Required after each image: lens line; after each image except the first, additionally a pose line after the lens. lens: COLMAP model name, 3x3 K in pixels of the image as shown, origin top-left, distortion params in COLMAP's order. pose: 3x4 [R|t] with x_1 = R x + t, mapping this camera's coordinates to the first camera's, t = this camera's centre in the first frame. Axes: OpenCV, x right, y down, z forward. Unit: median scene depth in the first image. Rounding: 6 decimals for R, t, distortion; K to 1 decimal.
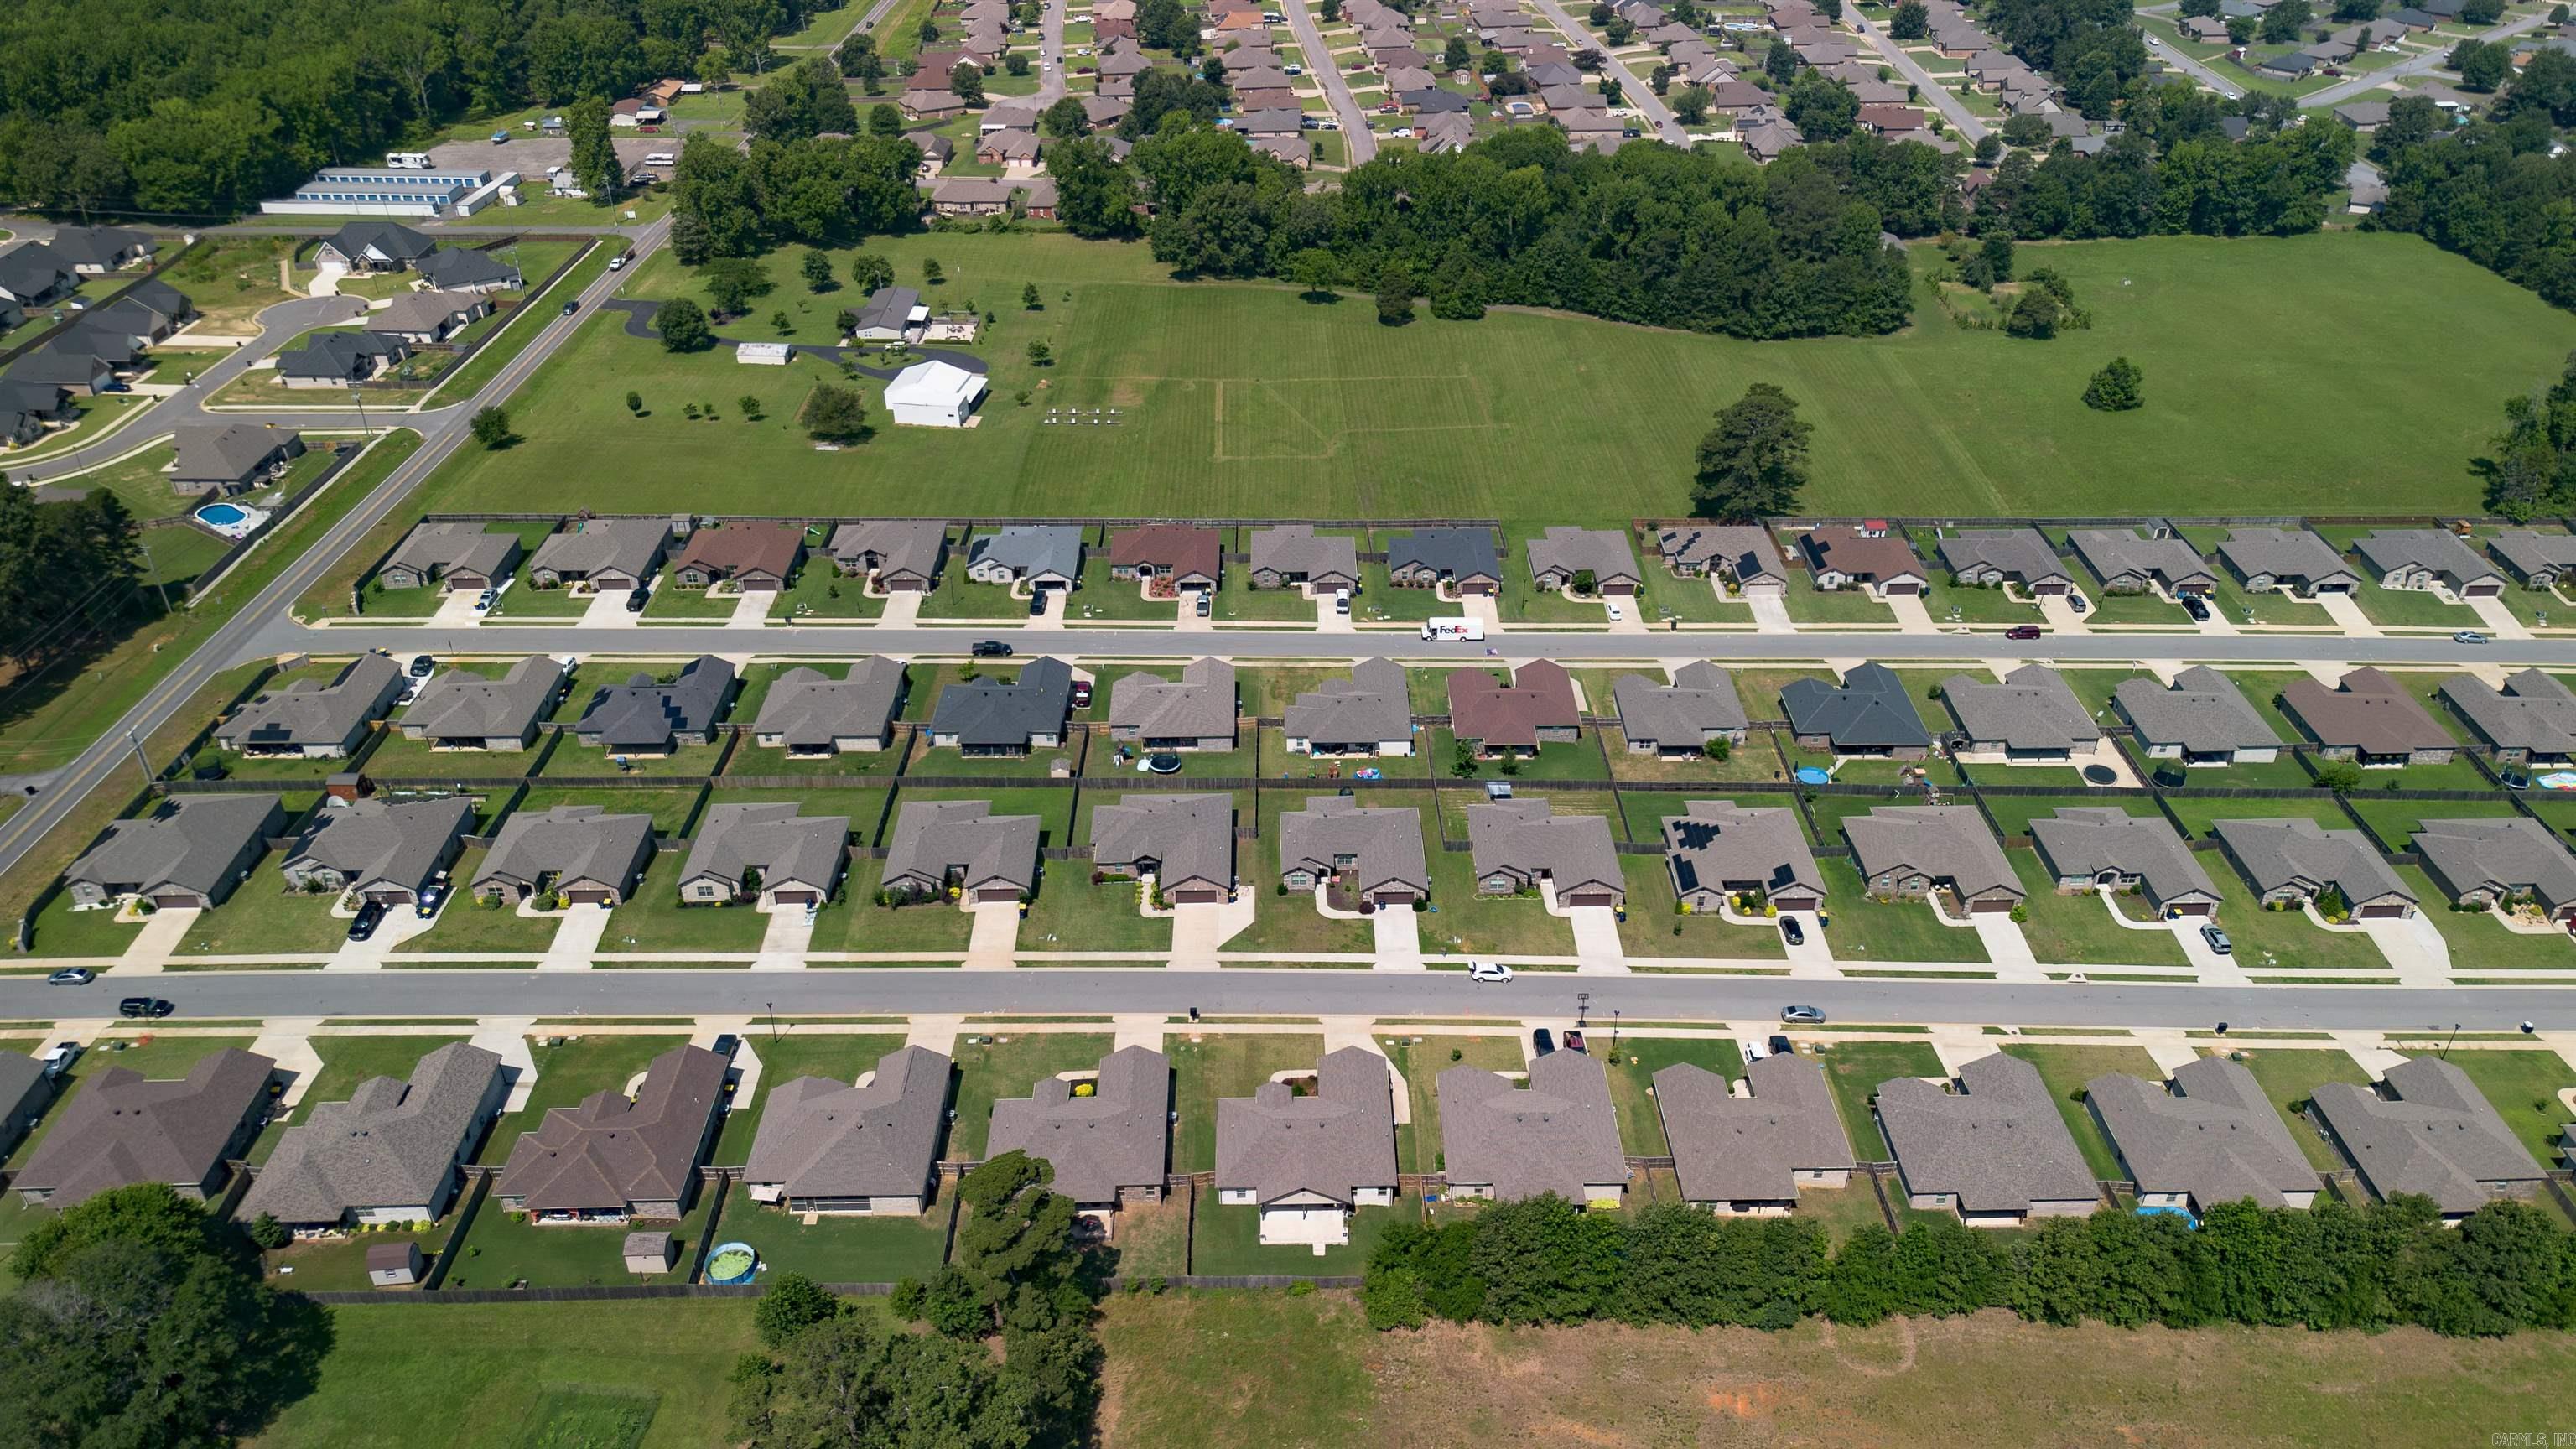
lens RADIAL K [[1832.2, 0, 1297.8], [0, 1832.2, 727.3], [0, 0, 1]] dist [0.061390, -0.059395]
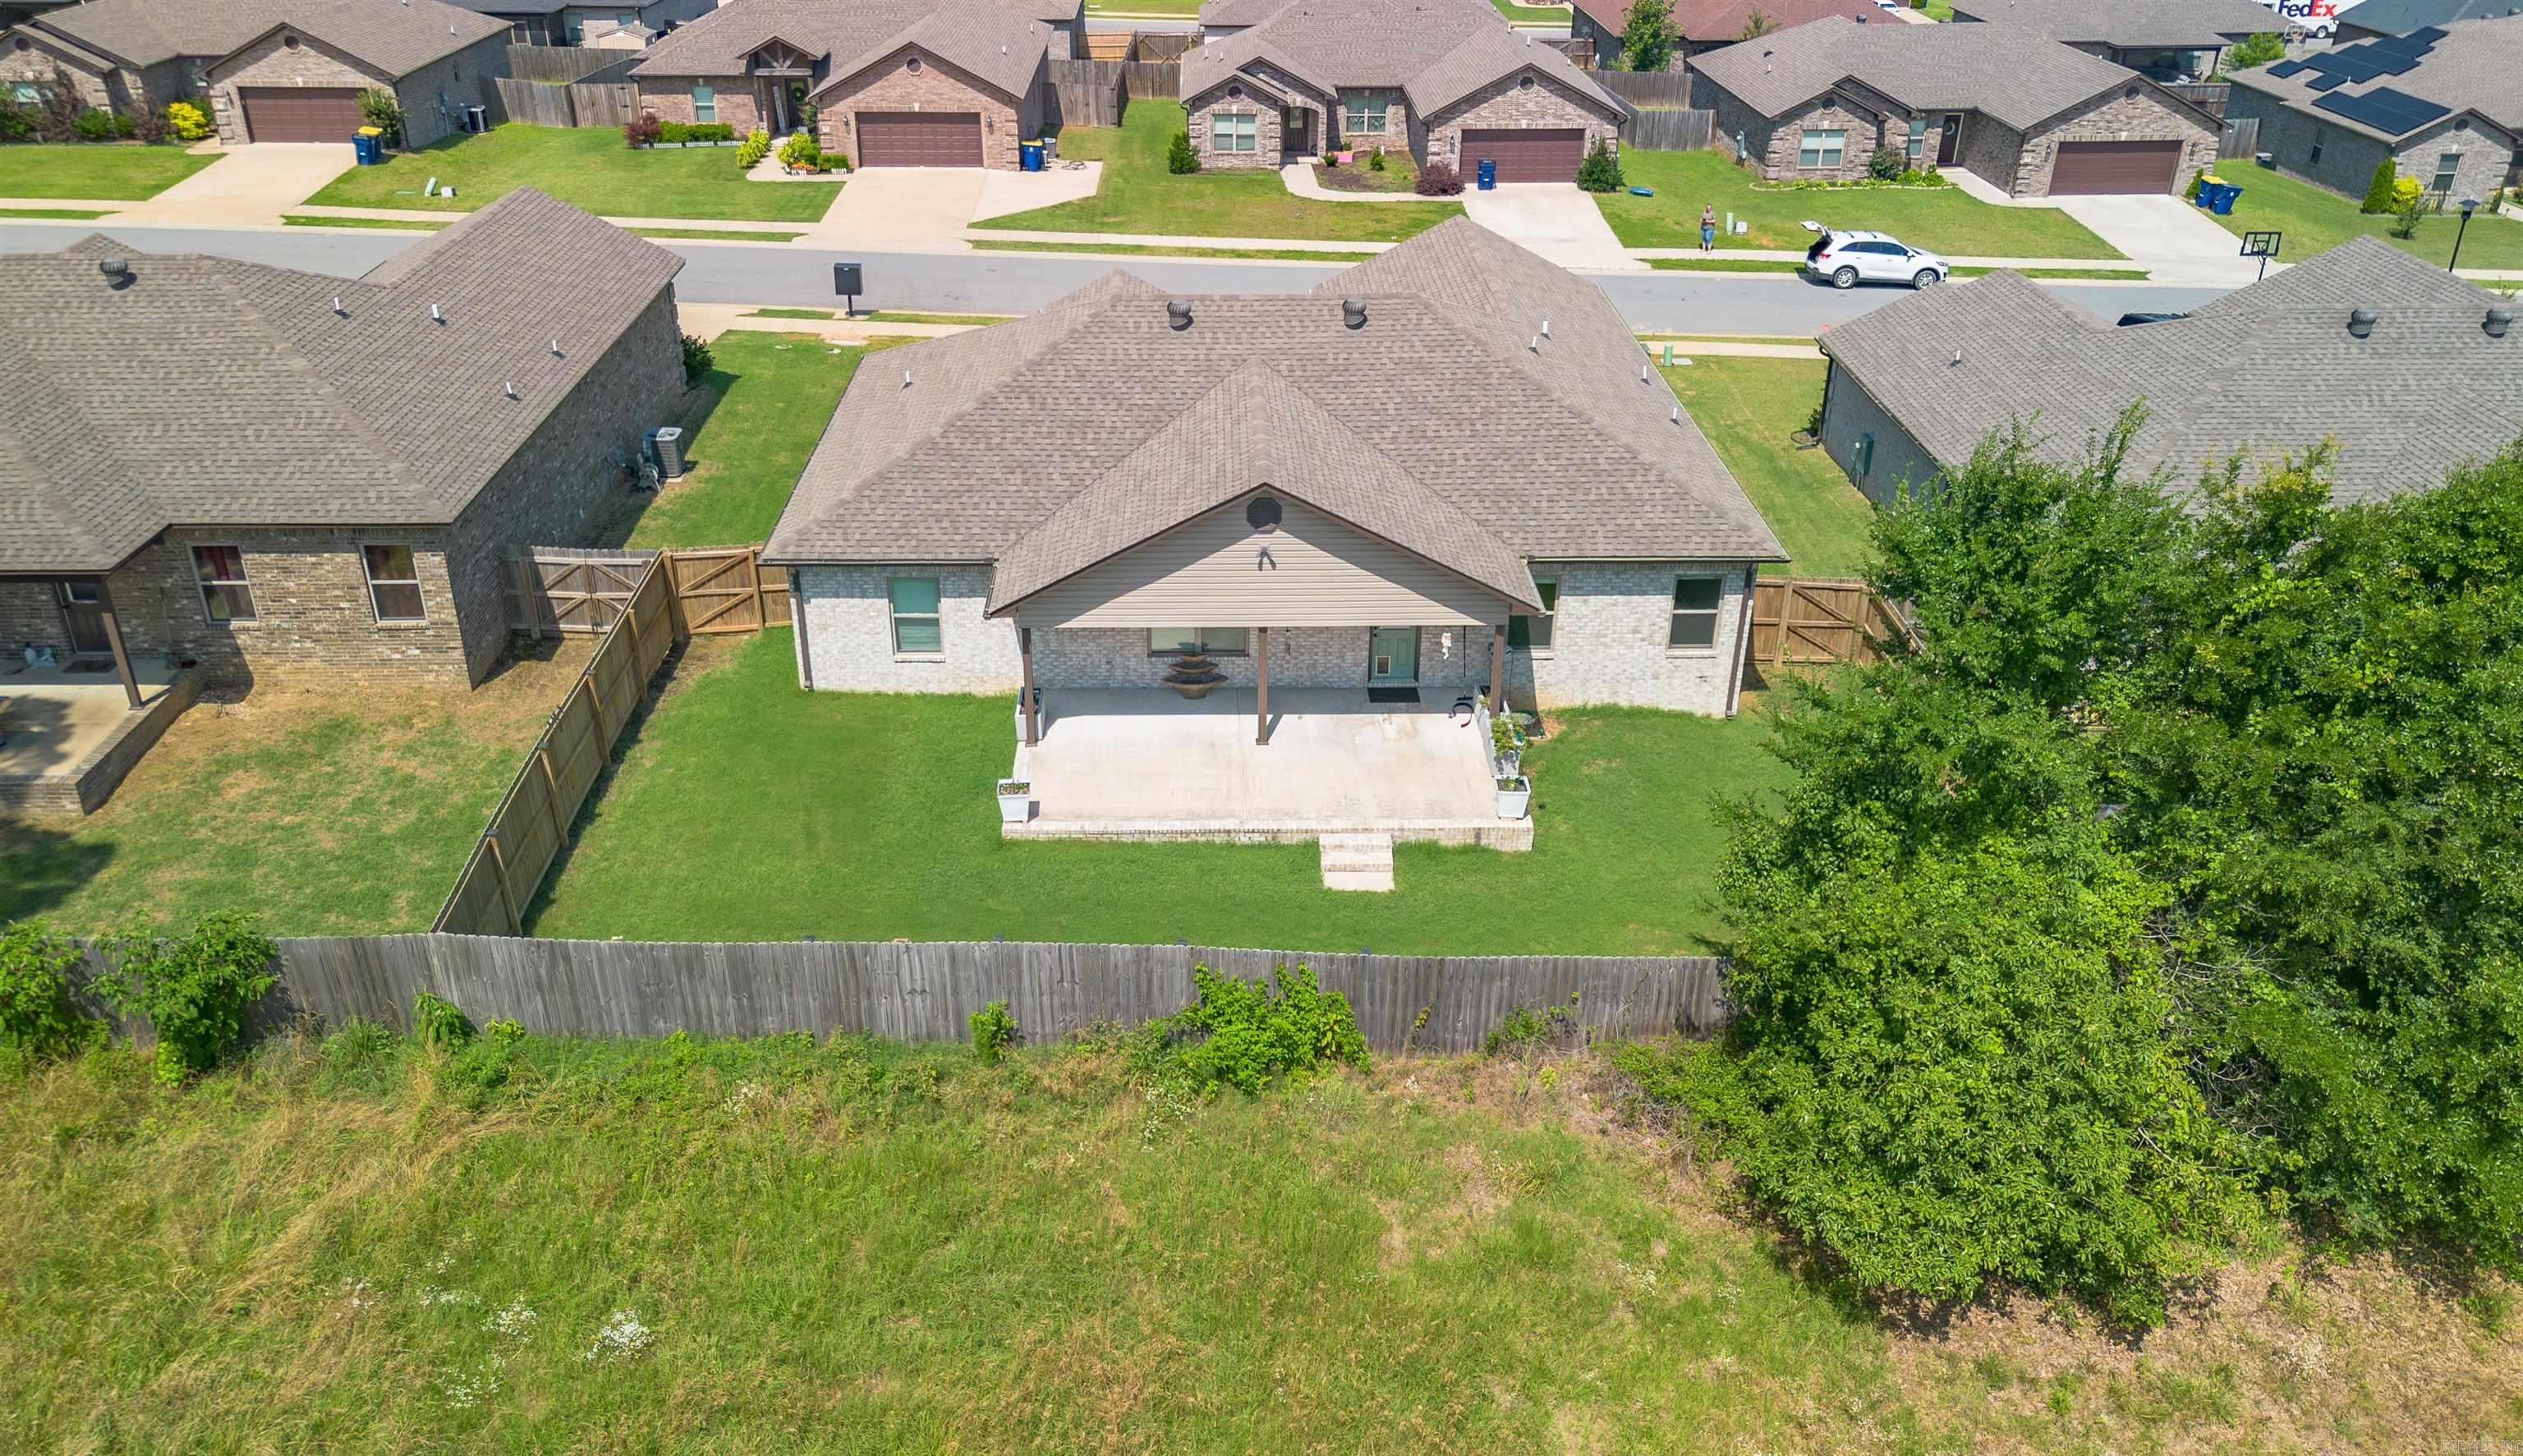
lens RADIAL K [[1909.2, 0, 1231.9], [0, 1909.2, 751.1], [0, 0, 1]] dist [0.059633, -0.058086]
pose [[0.999956, 0.008178, 0.004560, -0.000313], [-0.007774, 0.996555, -0.082567, 0.210592], [-0.005219, 0.082527, 0.996575, 0.608156]]
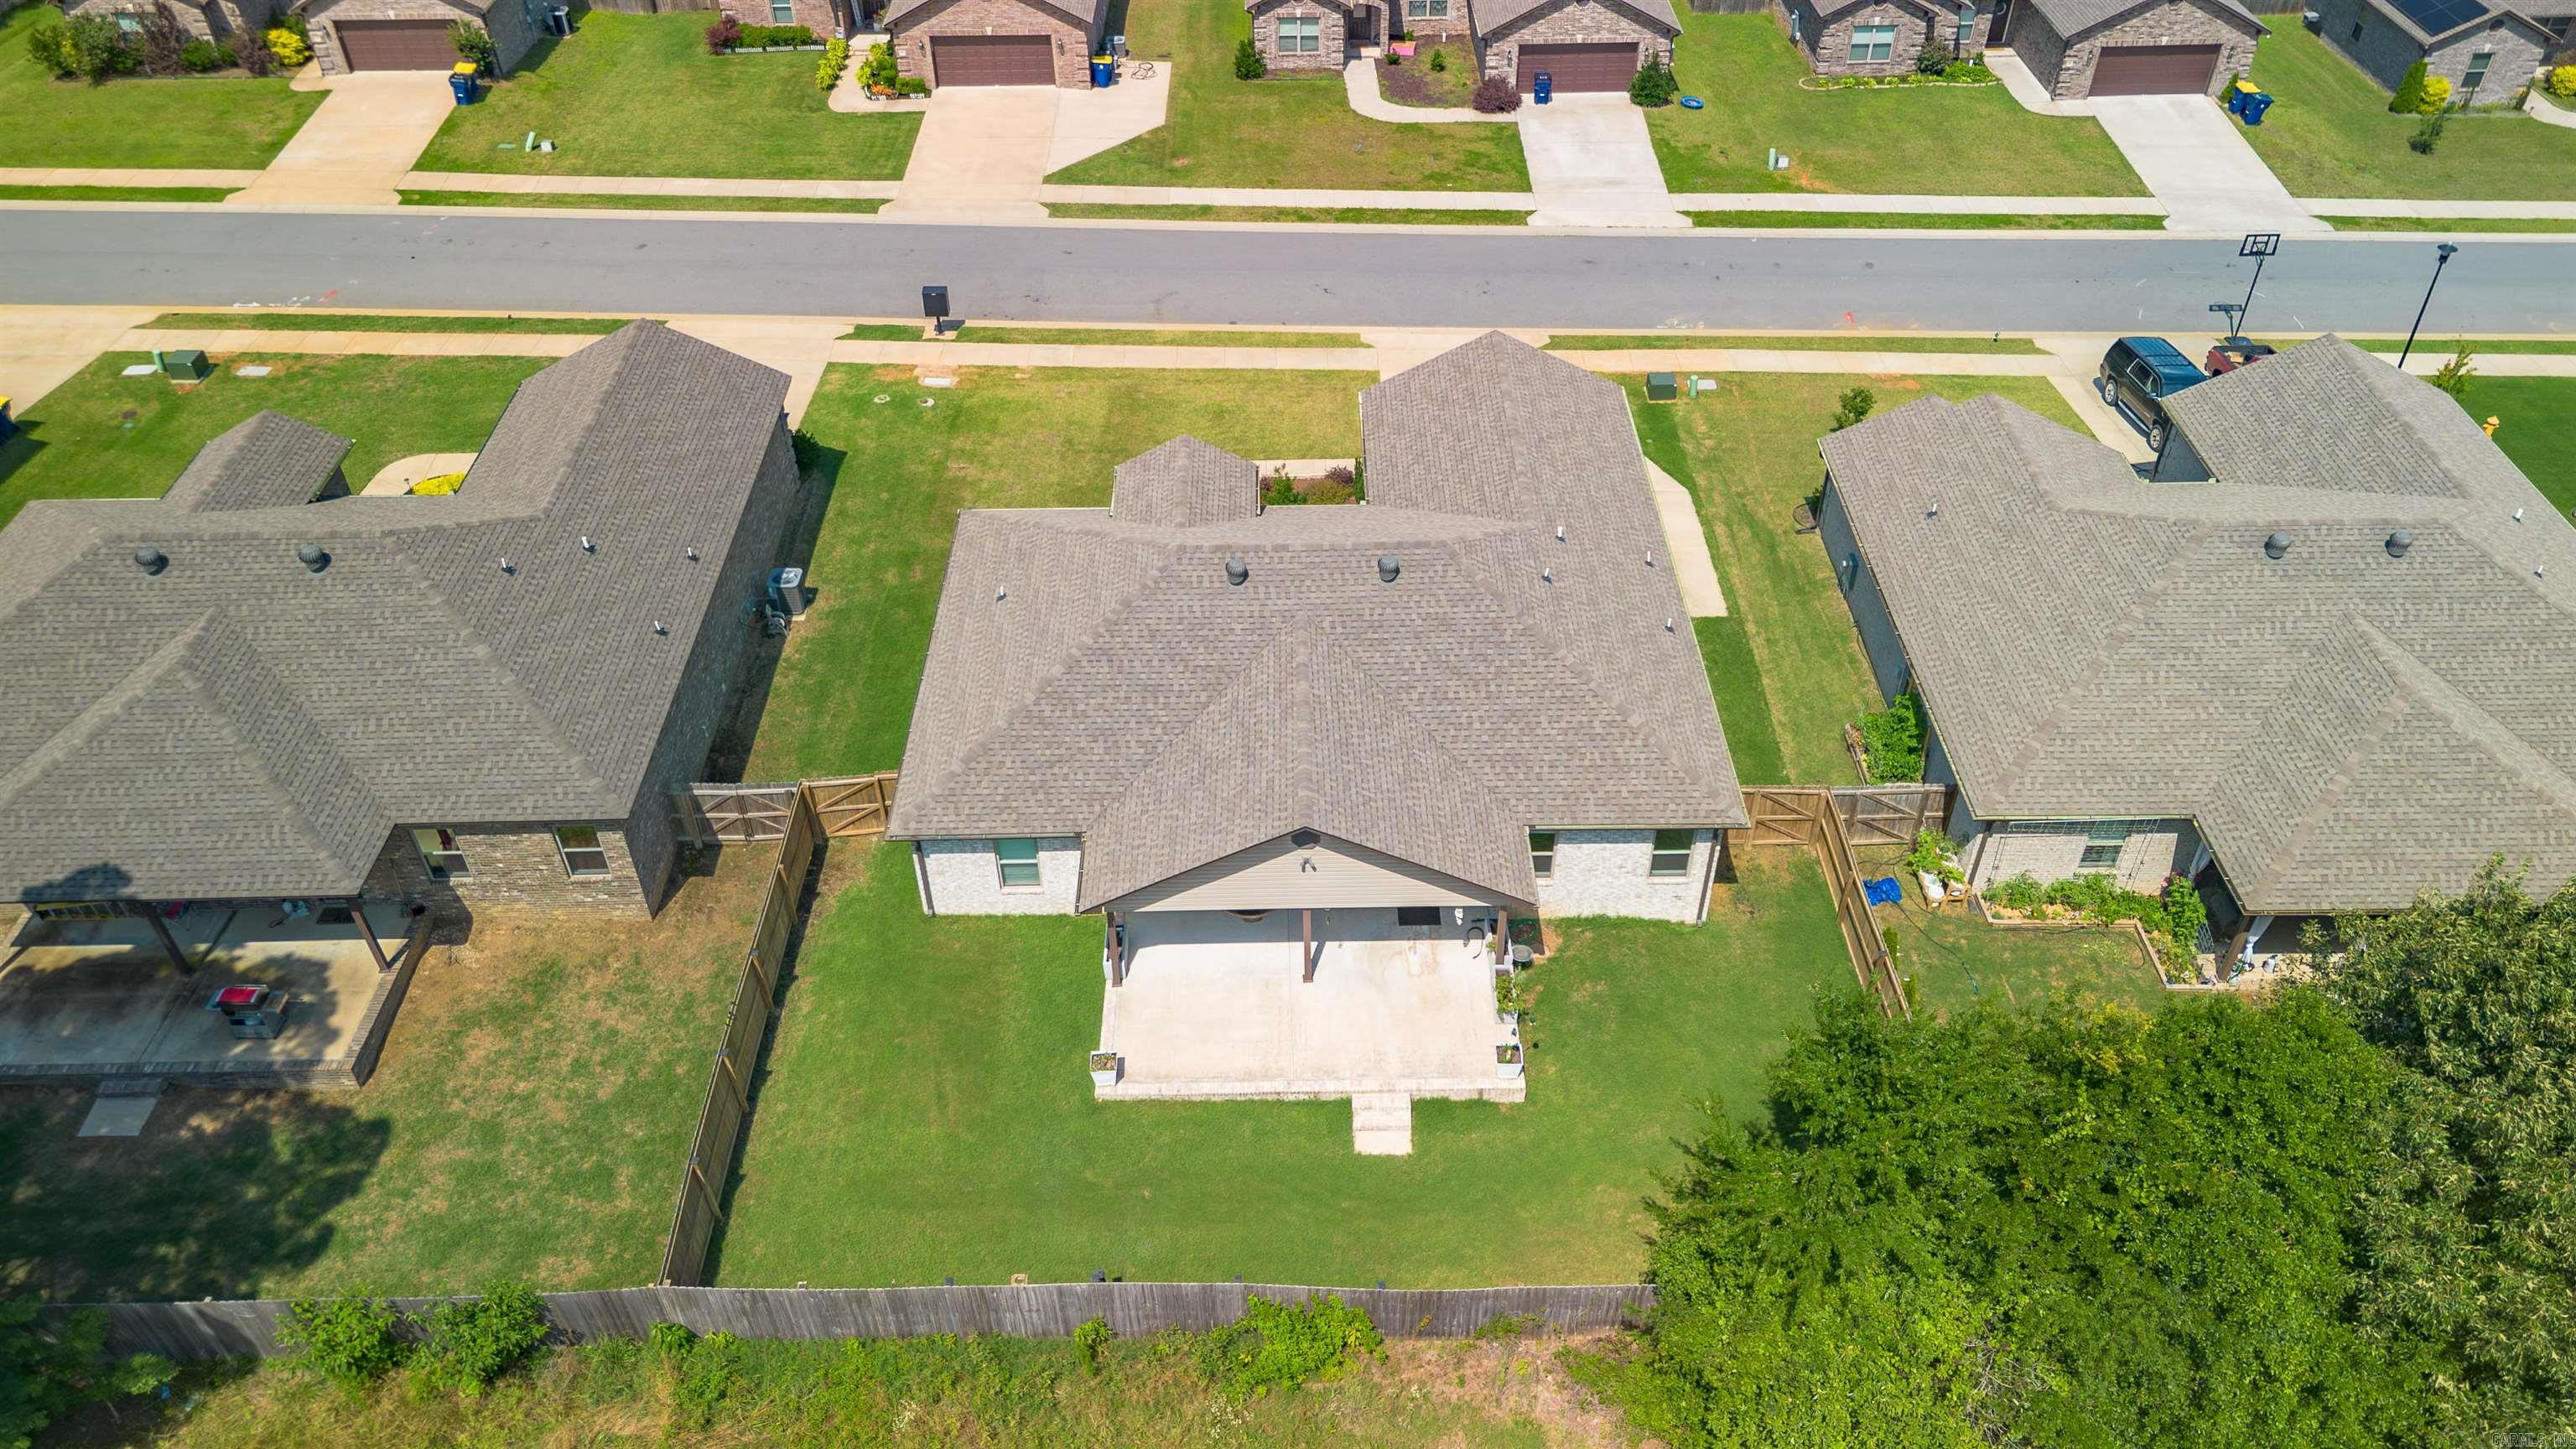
lens RADIAL K [[1832.2, 0, 1301.8], [0, 1832.2, 732.2], [0, 0, 1]] dist [0.061390, -0.059395]
pose [[0.999993, -0.000280, -0.003819, 0.002554], [0.000774, 0.991509, 0.130038, 0.157017], [0.003750, -0.130040, 0.991502, 0.589355]]
